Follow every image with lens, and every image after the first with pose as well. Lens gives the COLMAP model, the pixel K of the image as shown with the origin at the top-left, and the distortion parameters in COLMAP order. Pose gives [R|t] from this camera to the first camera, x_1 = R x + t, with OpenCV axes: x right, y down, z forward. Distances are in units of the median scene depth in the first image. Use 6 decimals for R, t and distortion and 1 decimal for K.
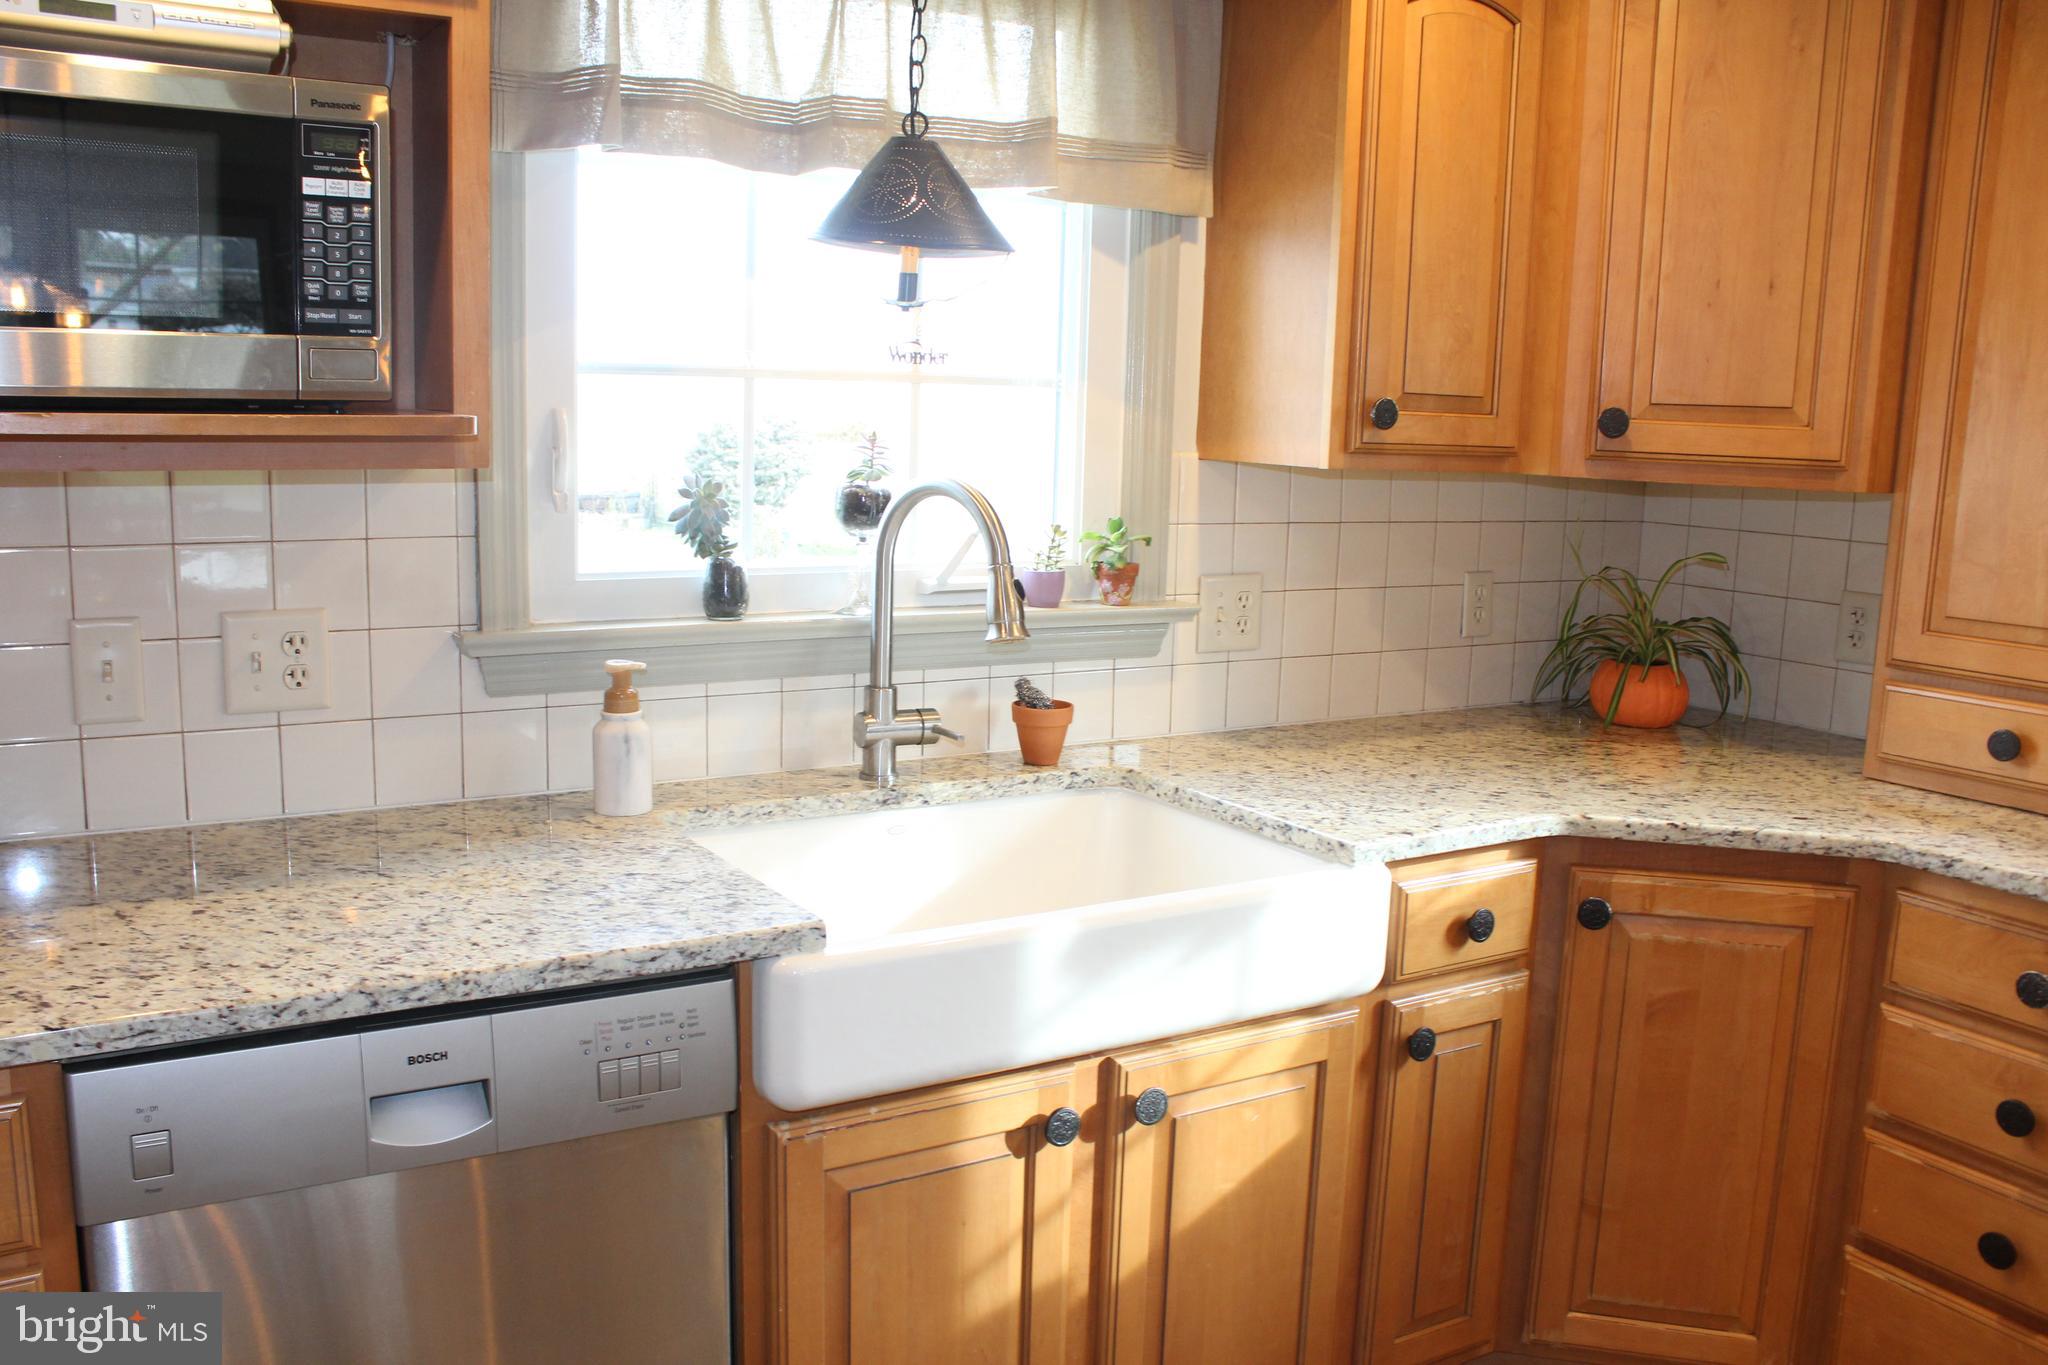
lens RADIAL K [[1692.3, 0, 1005.5], [0, 1692.3, 688.2], [0, 0, 1]] dist [-0.149539, 0.120727]
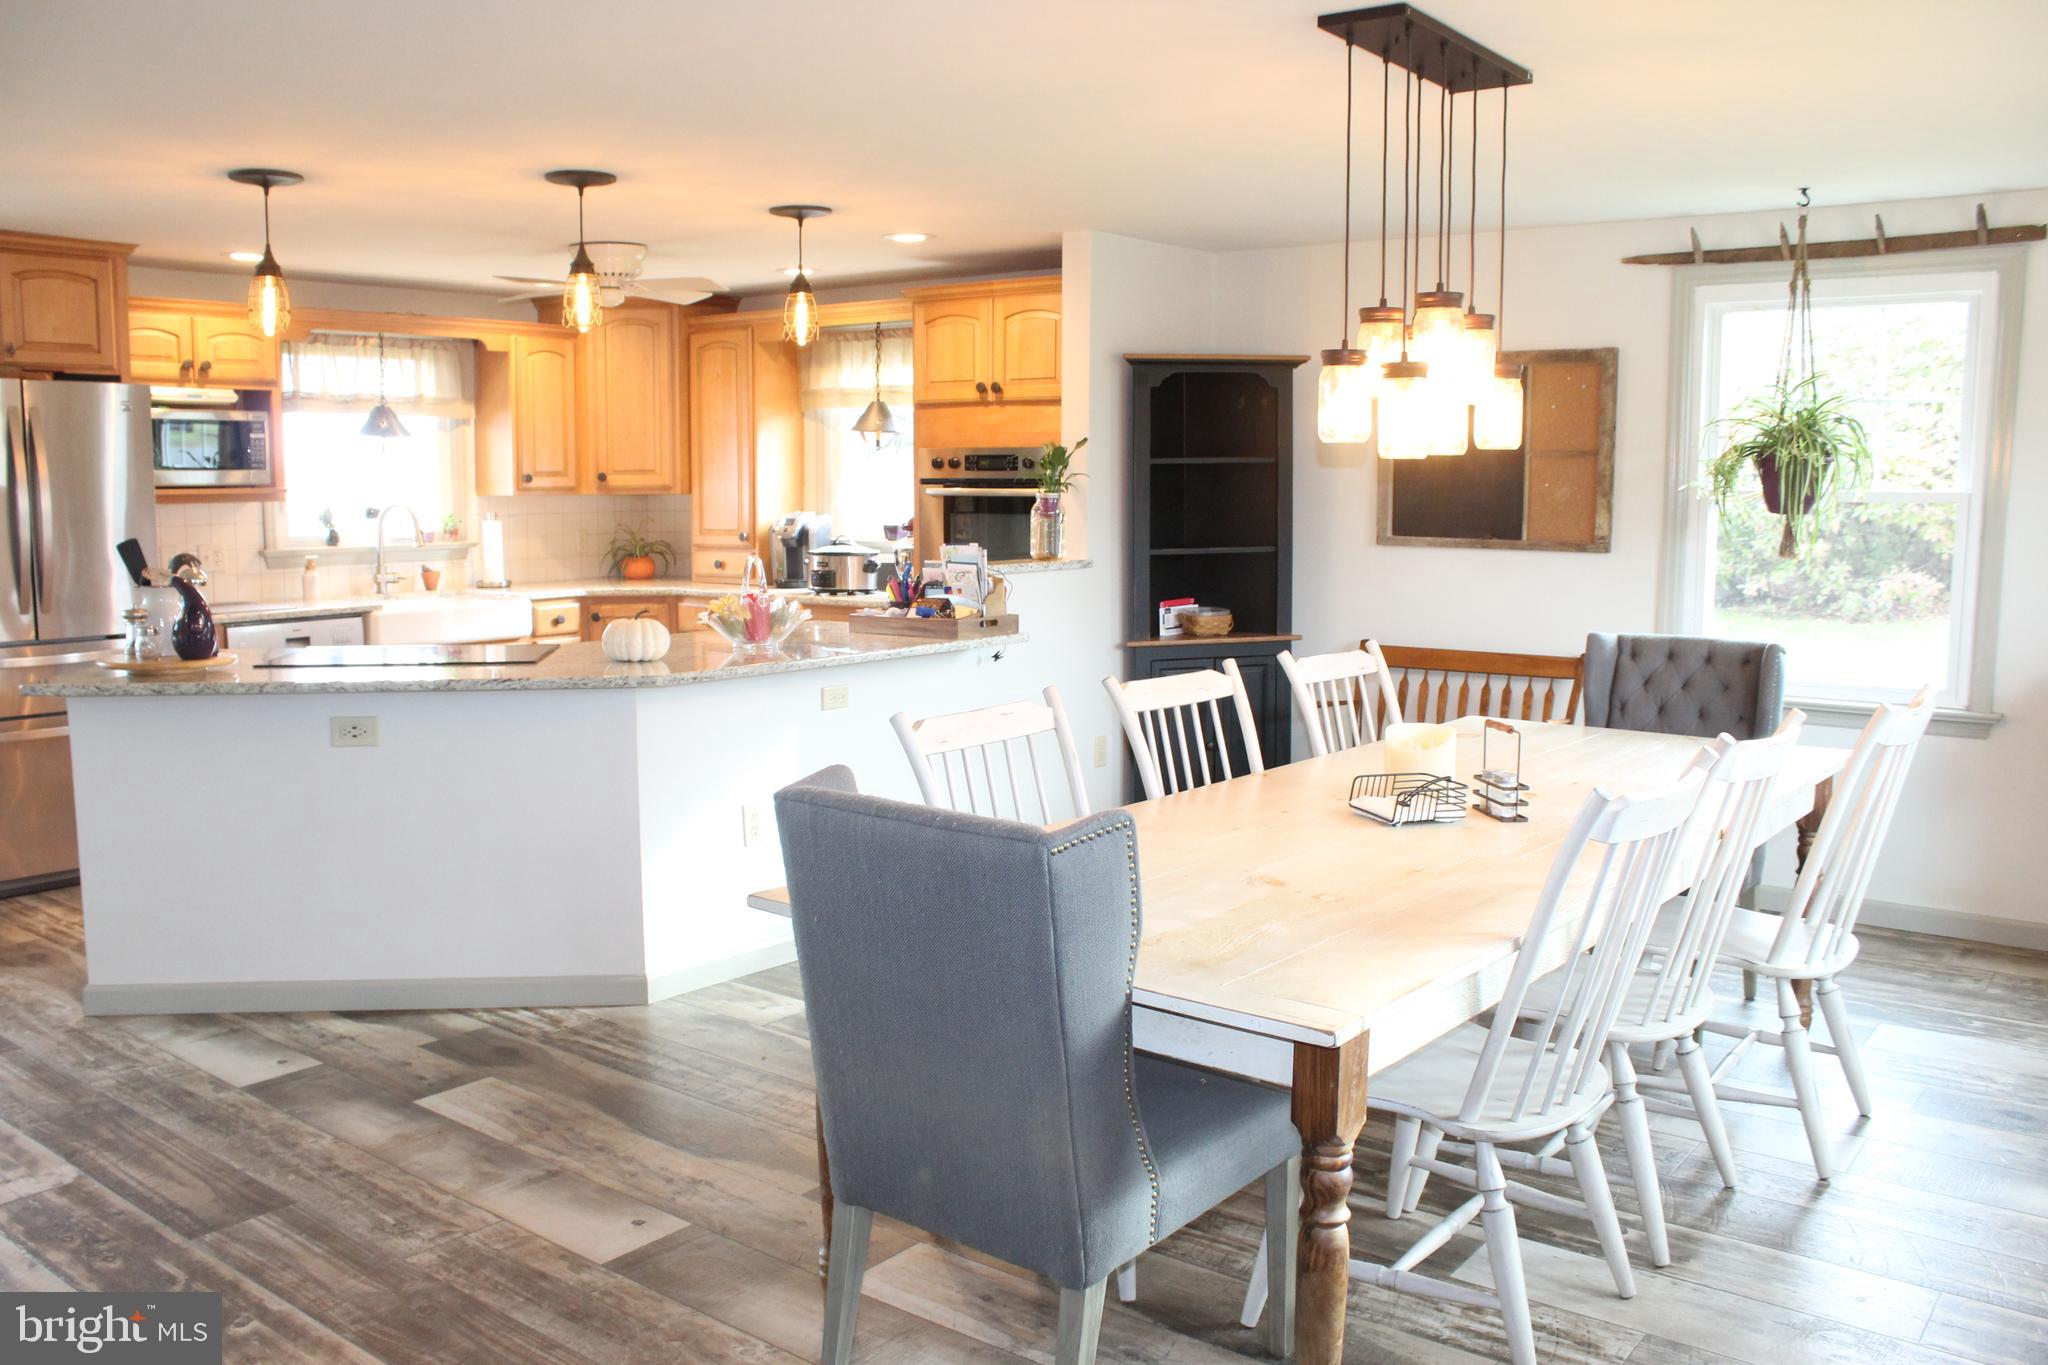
lens RADIAL K [[1692.3, 0, 1022.1], [0, 1692.3, 688.9], [0, 0, 1]] dist [-0.149539, 0.120727]
pose [[0.928449, -0.074694, 0.363872, -0.103387], [0.085548, 0.996239, -0.013777, 0.402840], [-0.361475, 0.043920, 0.931347, -2.551573]]
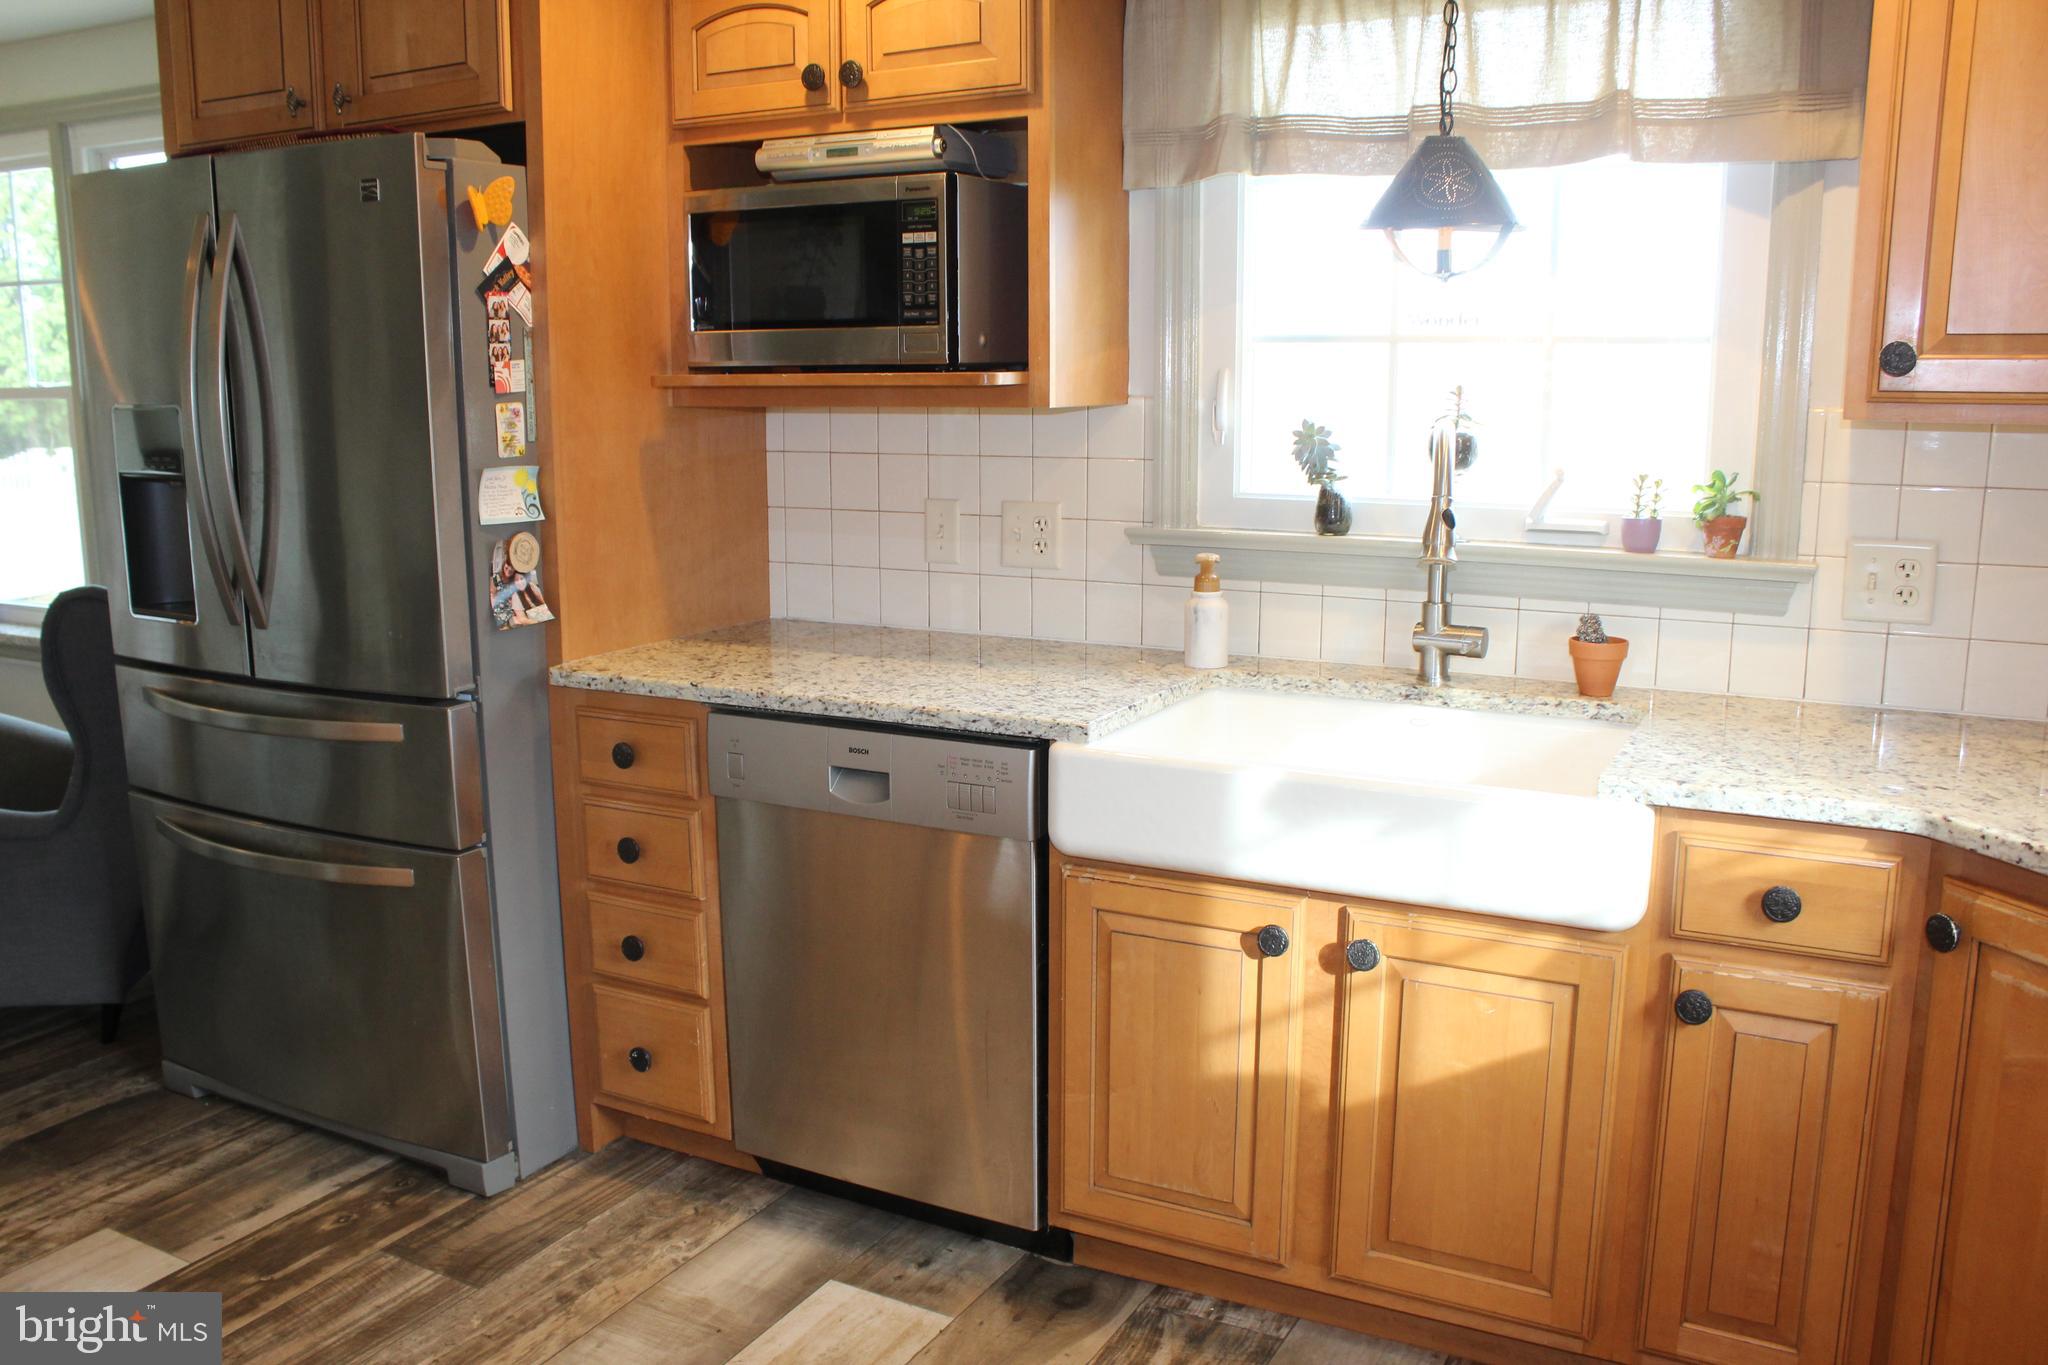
lens RADIAL K [[1692.3, 0, 1000.8], [0, 1692.3, 687.4], [0, 0, 1]] dist [-0.149539, 0.120727]
pose [[0.517552, 0.129915, -0.845731, 0.807343], [-0.122399, 0.989482, 0.077094, 0.005254], [0.846852, 0.063617, 0.528010, 0.139582]]
